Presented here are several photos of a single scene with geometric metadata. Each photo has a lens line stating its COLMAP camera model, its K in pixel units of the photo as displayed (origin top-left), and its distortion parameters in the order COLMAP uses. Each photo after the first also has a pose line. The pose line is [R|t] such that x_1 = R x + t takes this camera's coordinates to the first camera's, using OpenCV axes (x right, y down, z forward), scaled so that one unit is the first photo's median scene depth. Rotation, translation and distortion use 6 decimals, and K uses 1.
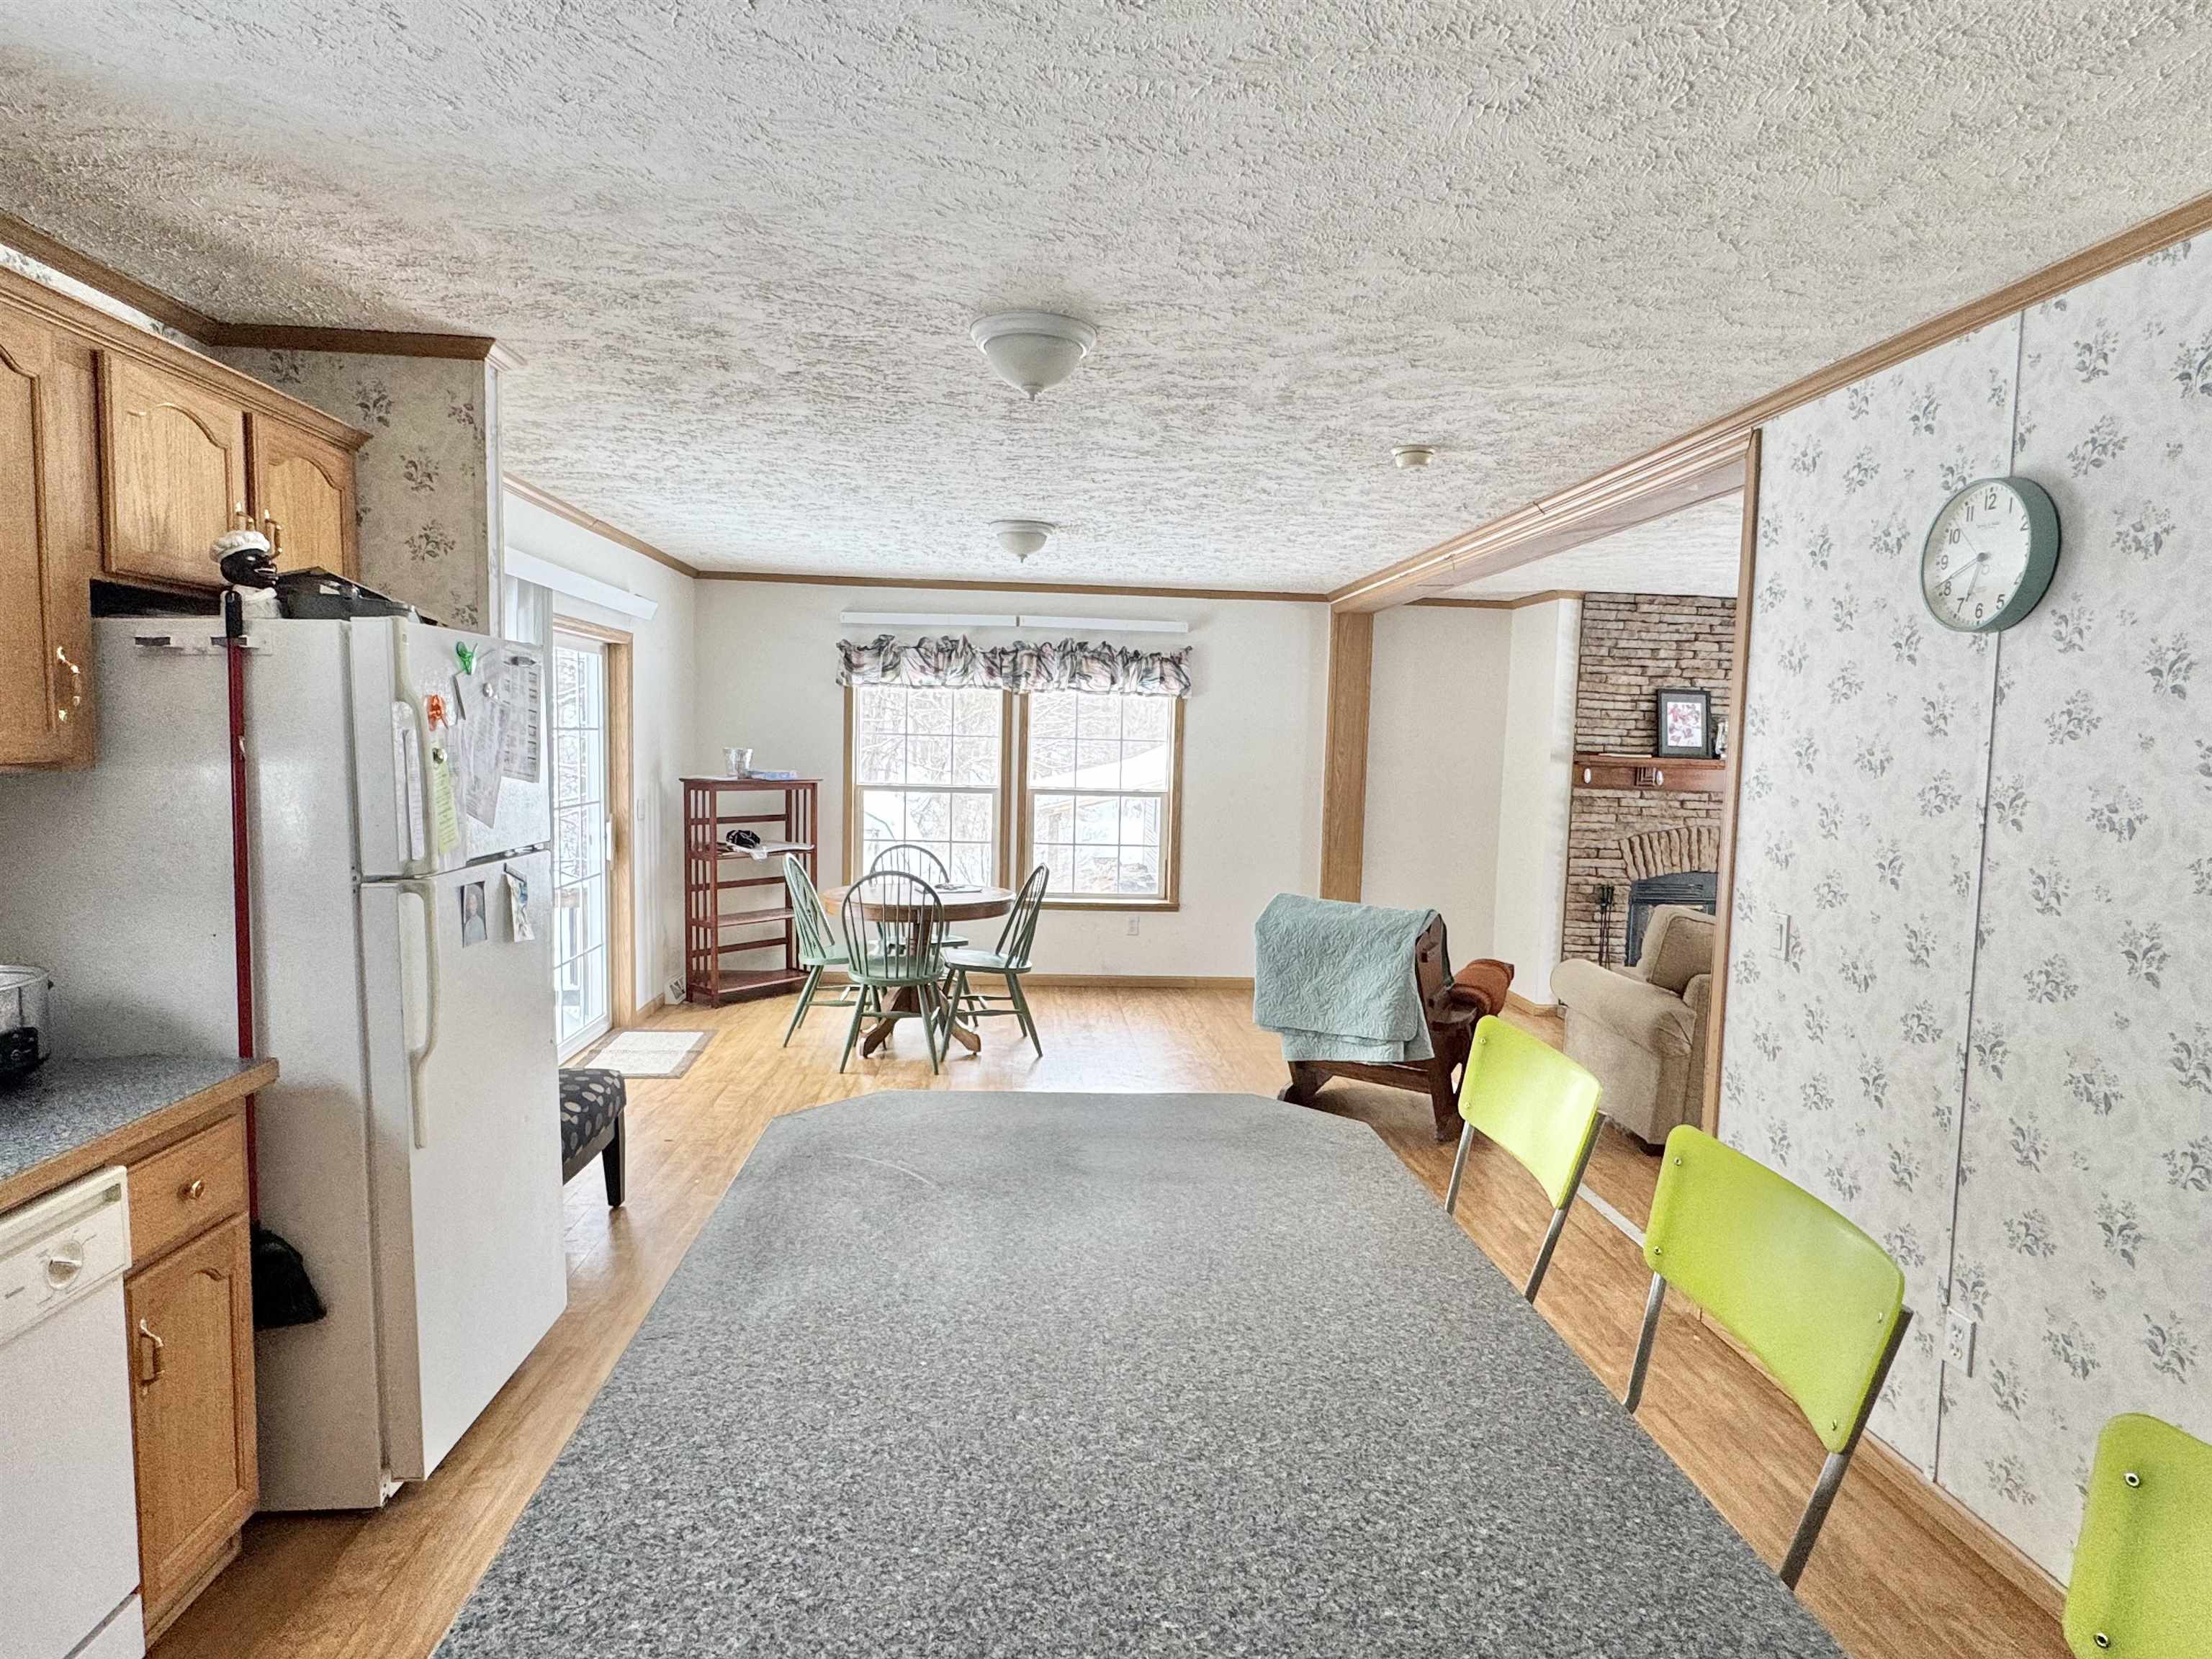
lens RADIAL K [[1215.9, 0, 1098.7], [0, 1215.9, 835.6], [0, 0, 1]] dist [-0.000424, -0.001233]
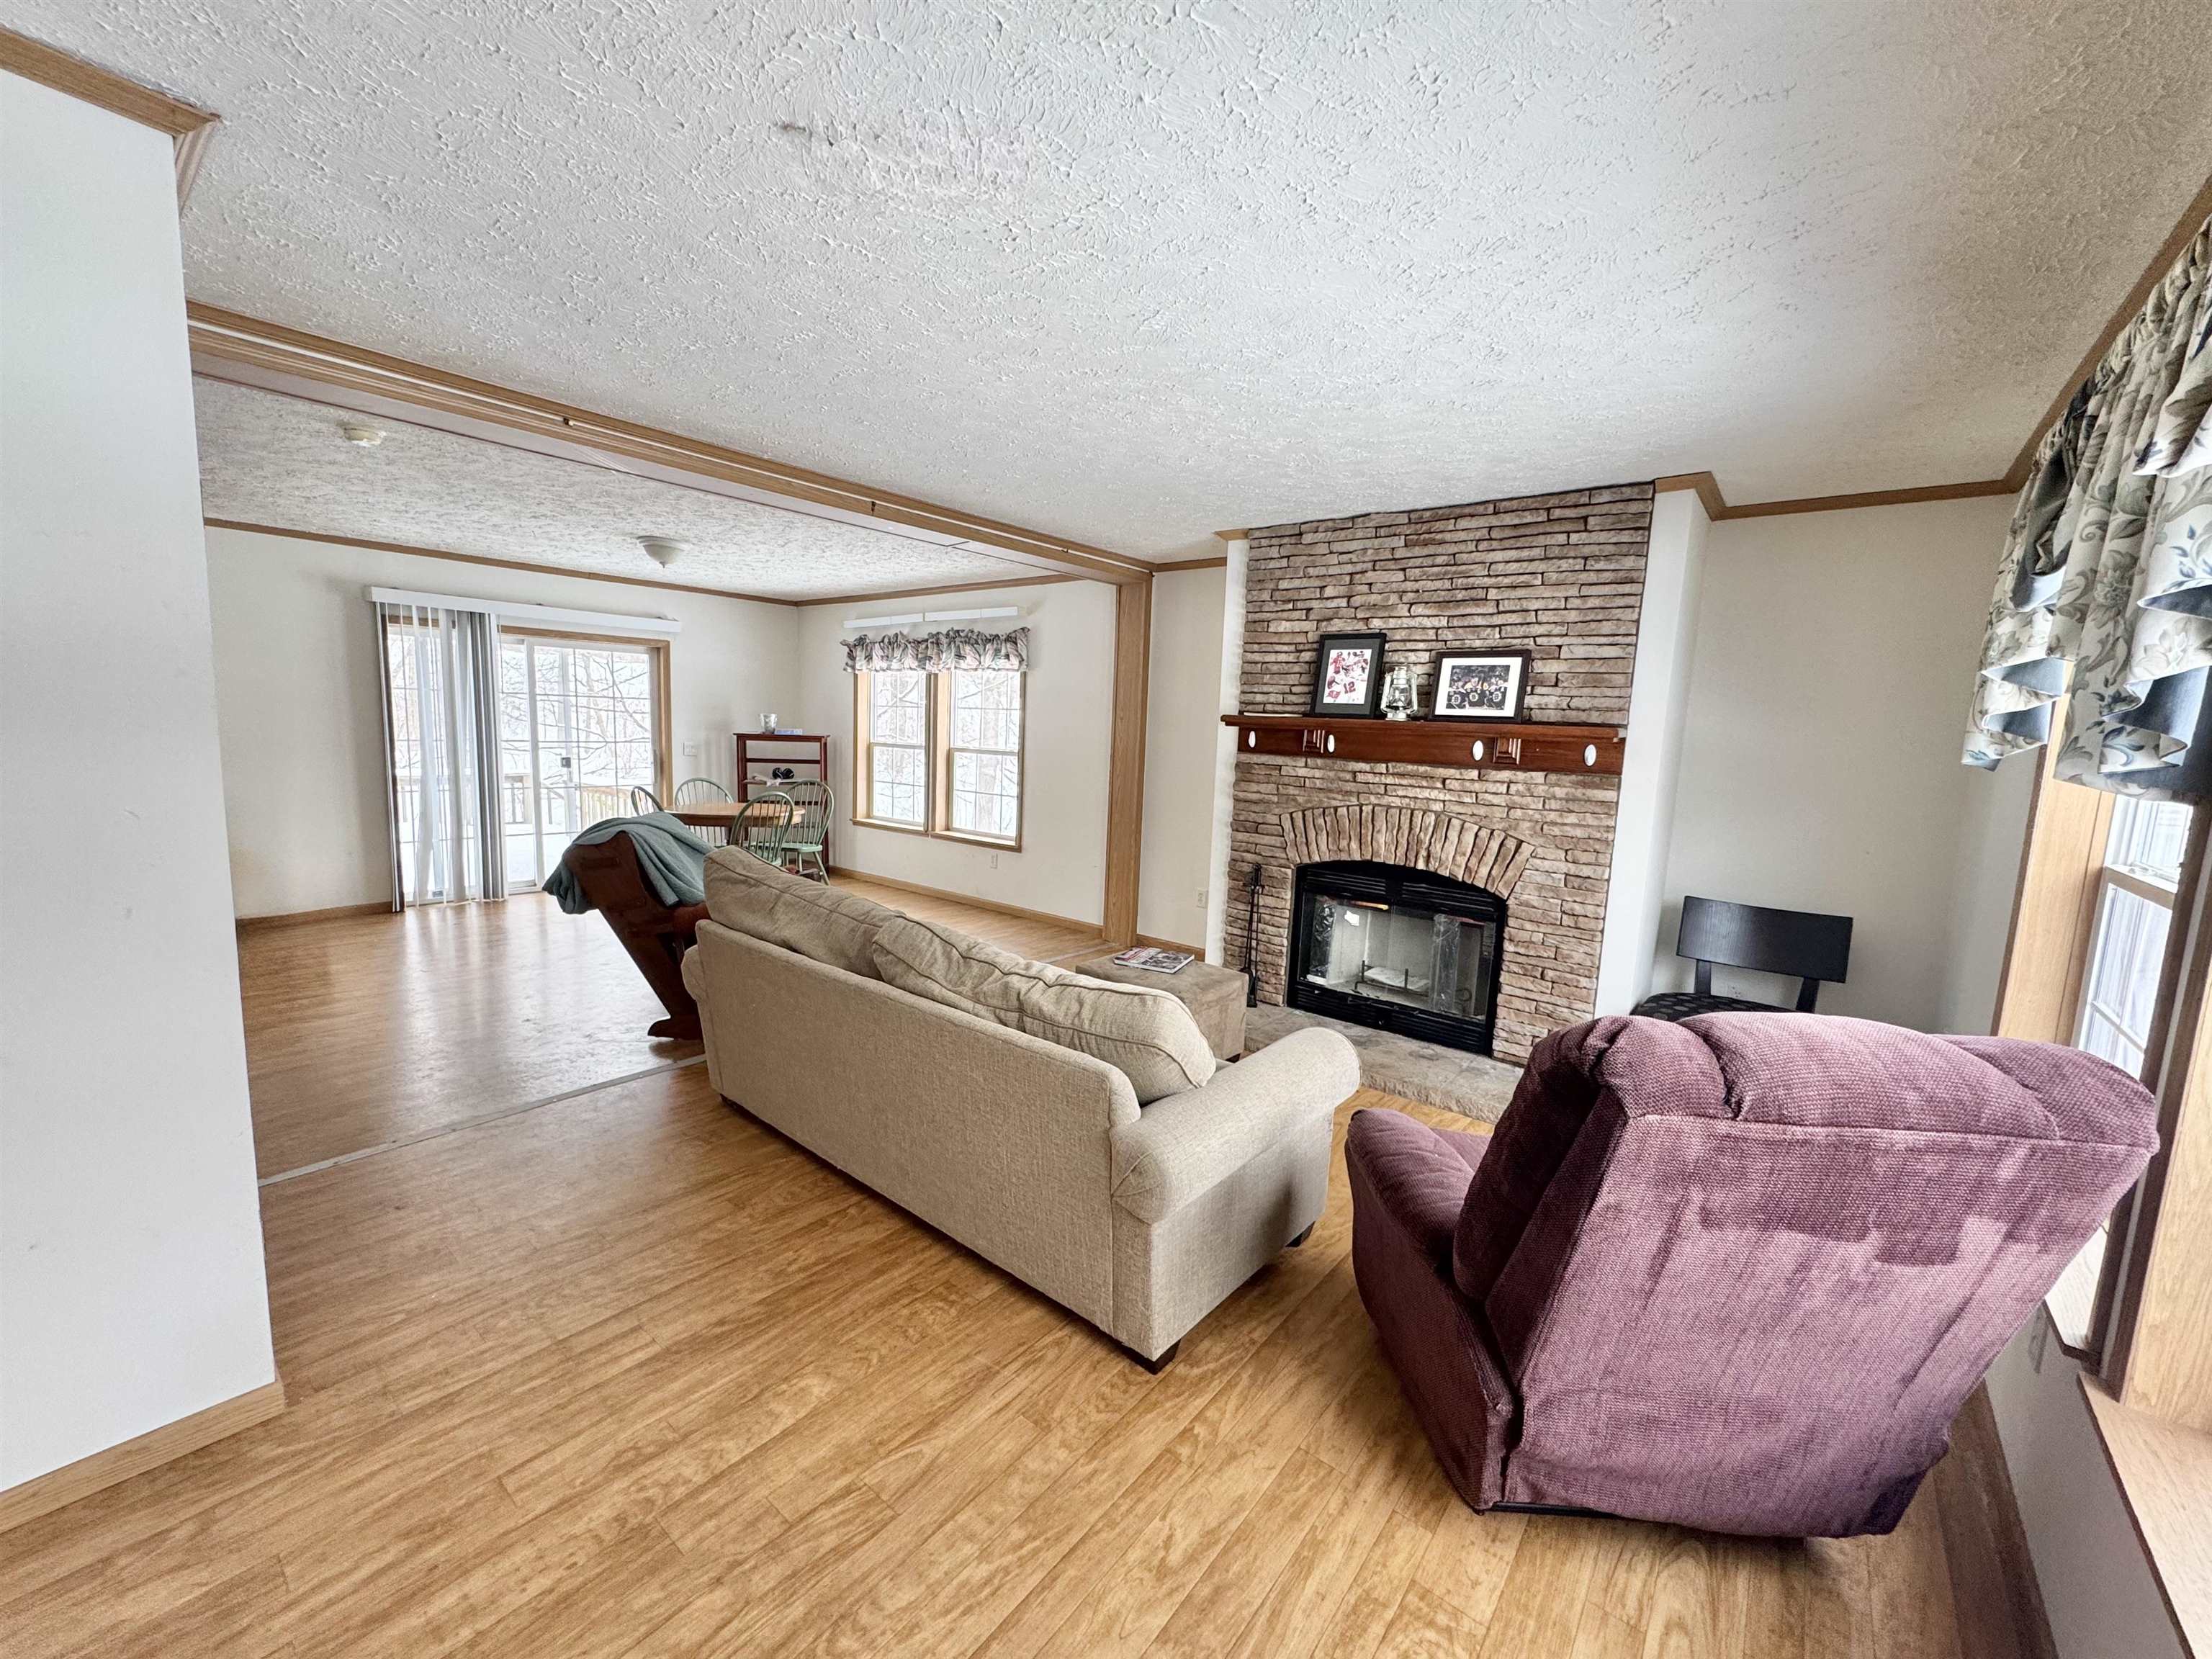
lens RADIAL K [[883.5, 0, 1117.4], [0, 883.5, 836.2], [0, 0, 1]] dist [-0.001342, 0.000583]
pose [[0.735651, 0.085053, -0.671999, 0.773851], [-0.067689, 0.996350, 0.052005, -0.005759], [0.673970, 0.007229, 0.738723, 0.461964]]
